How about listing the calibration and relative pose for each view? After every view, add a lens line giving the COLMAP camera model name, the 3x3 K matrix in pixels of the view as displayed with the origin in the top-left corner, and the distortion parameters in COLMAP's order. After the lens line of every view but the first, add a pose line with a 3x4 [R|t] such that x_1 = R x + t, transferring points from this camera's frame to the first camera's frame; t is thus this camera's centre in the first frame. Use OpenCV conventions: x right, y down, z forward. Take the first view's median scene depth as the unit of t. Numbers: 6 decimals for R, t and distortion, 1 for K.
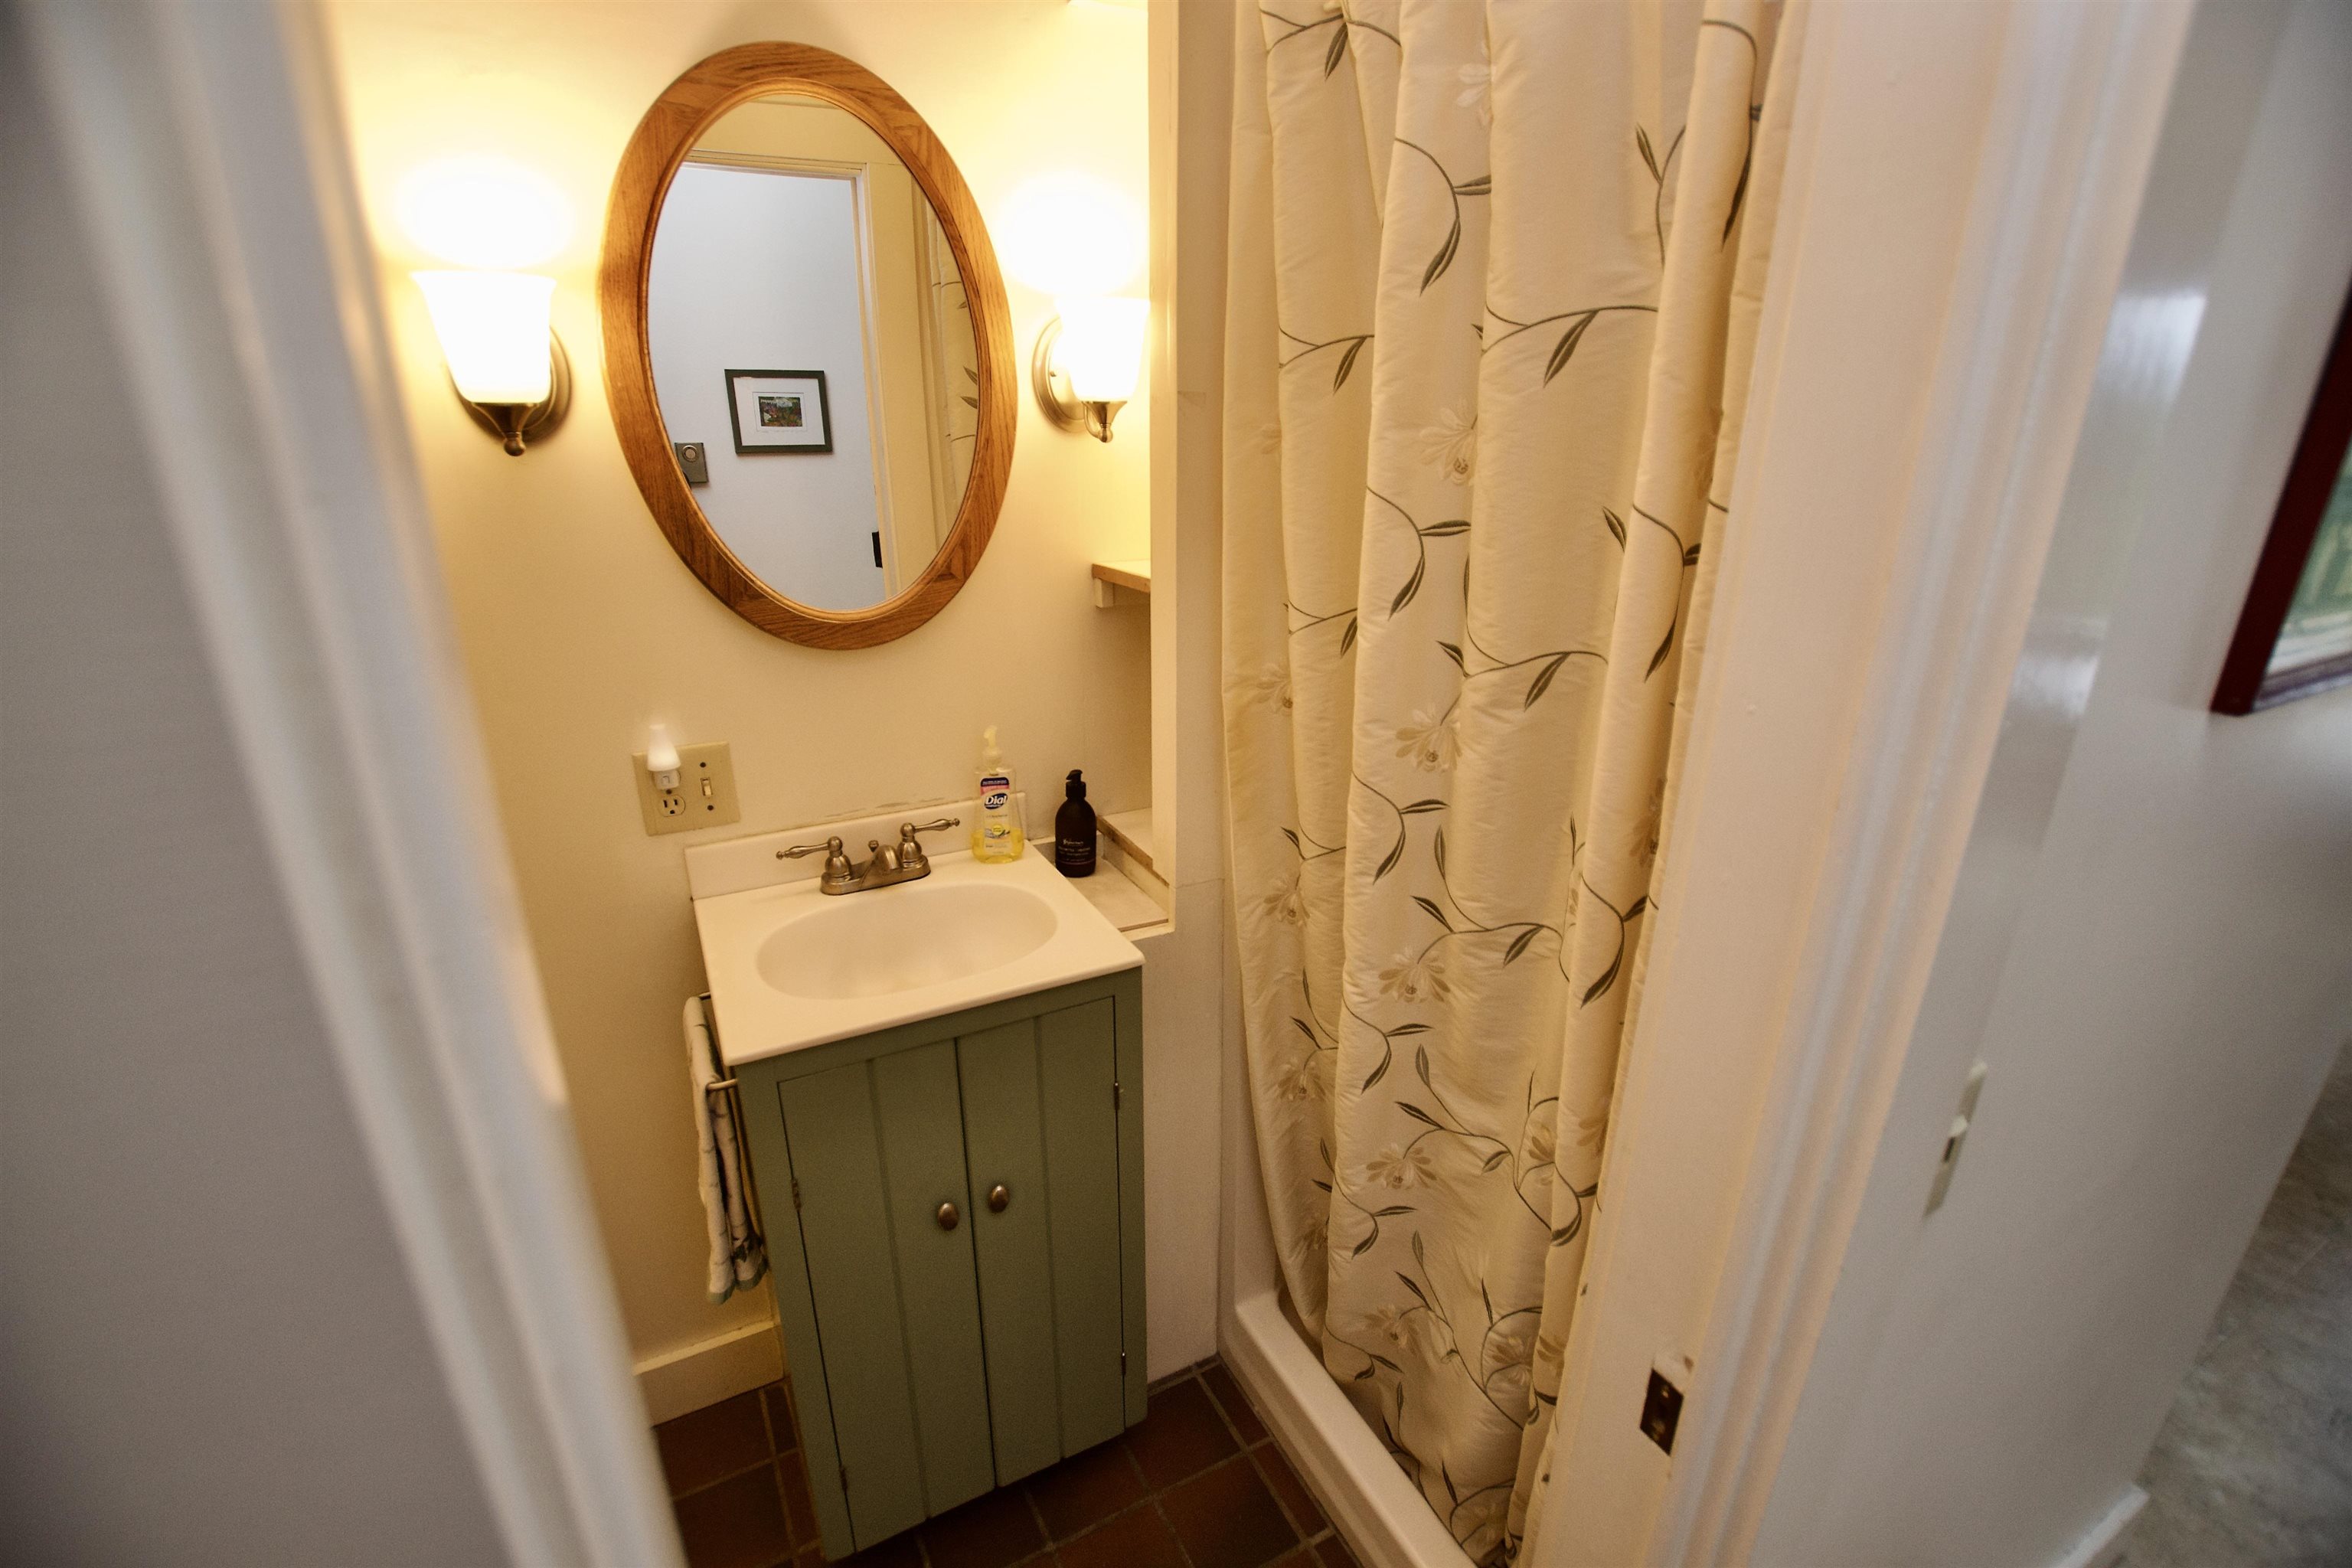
lens RADIAL K [[1059.9, 0, 1176.0], [0, 1059.9, 784.0], [0, 0, 1]] dist [0.002943, 0.000385]
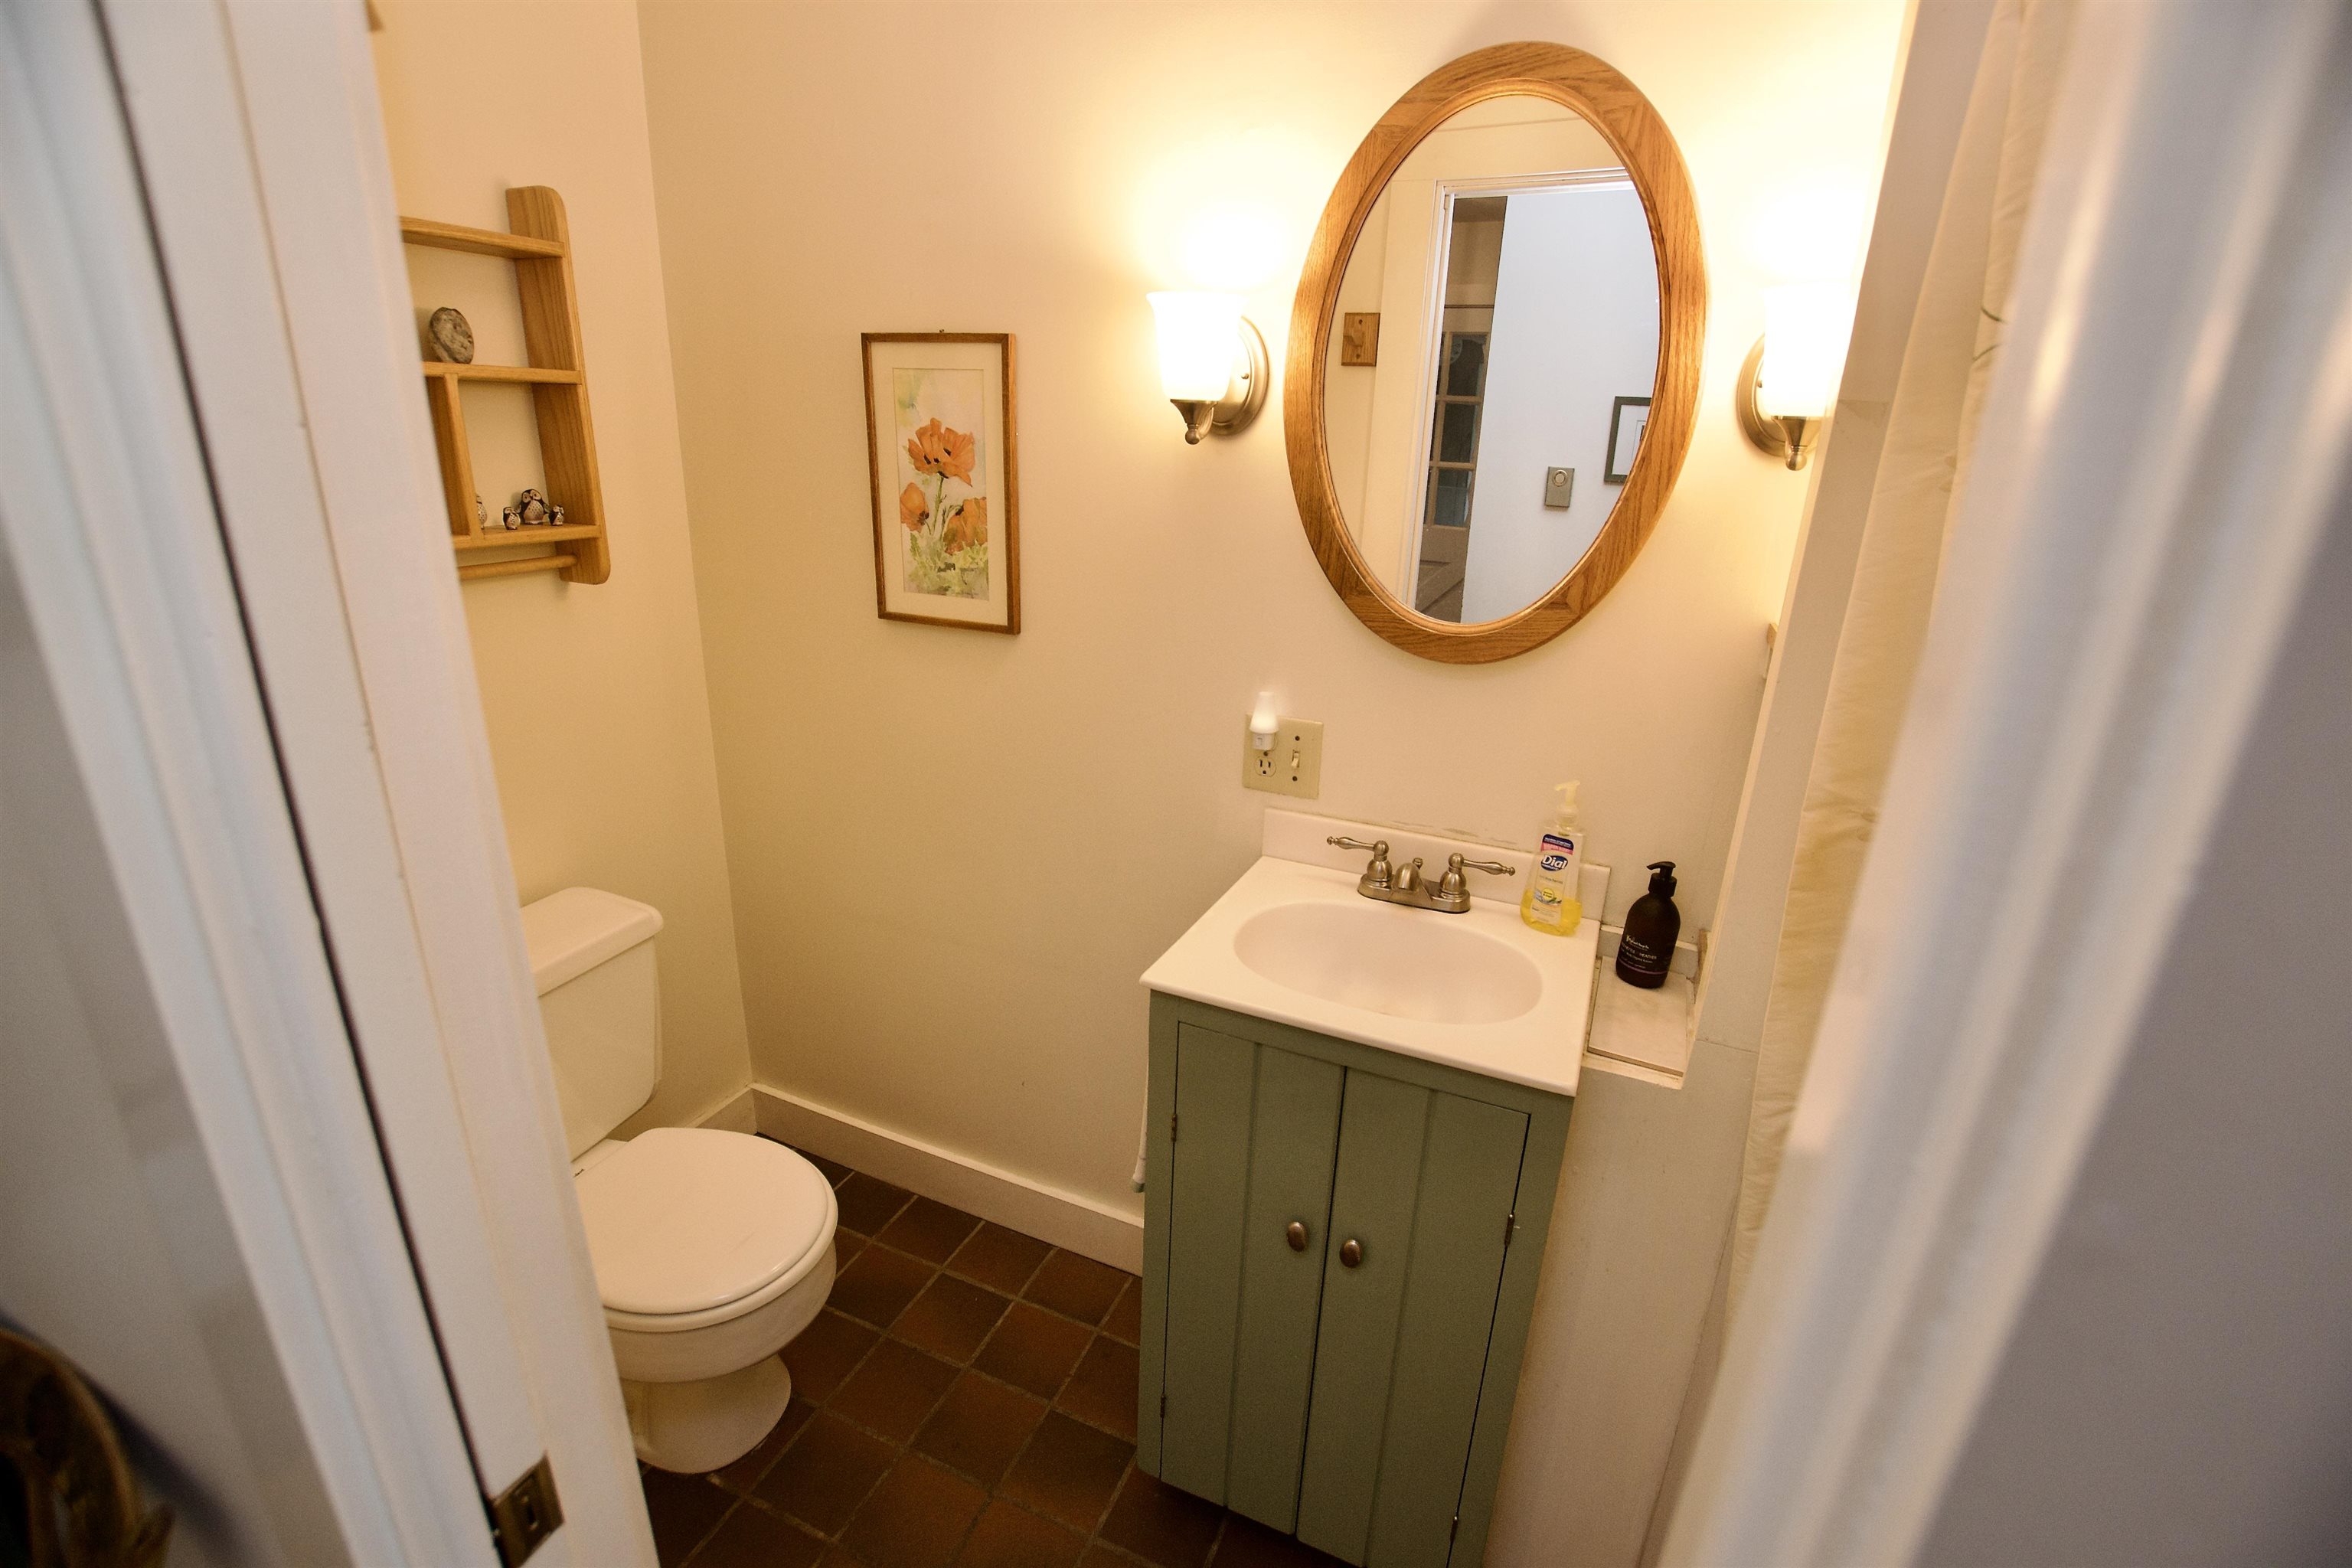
lens RADIAL K [[1051.2, 0, 1176.0], [0, 1051.2, 784.0], [0, 0, 1]] dist [-0.003478, 0.000116]
pose [[0.638304, 0.273033, -0.719737, 0.258786], [-0.295255, 0.950311, 0.098653, -0.042512], [0.710910, 0.149536, 0.687202, 0.174320]]
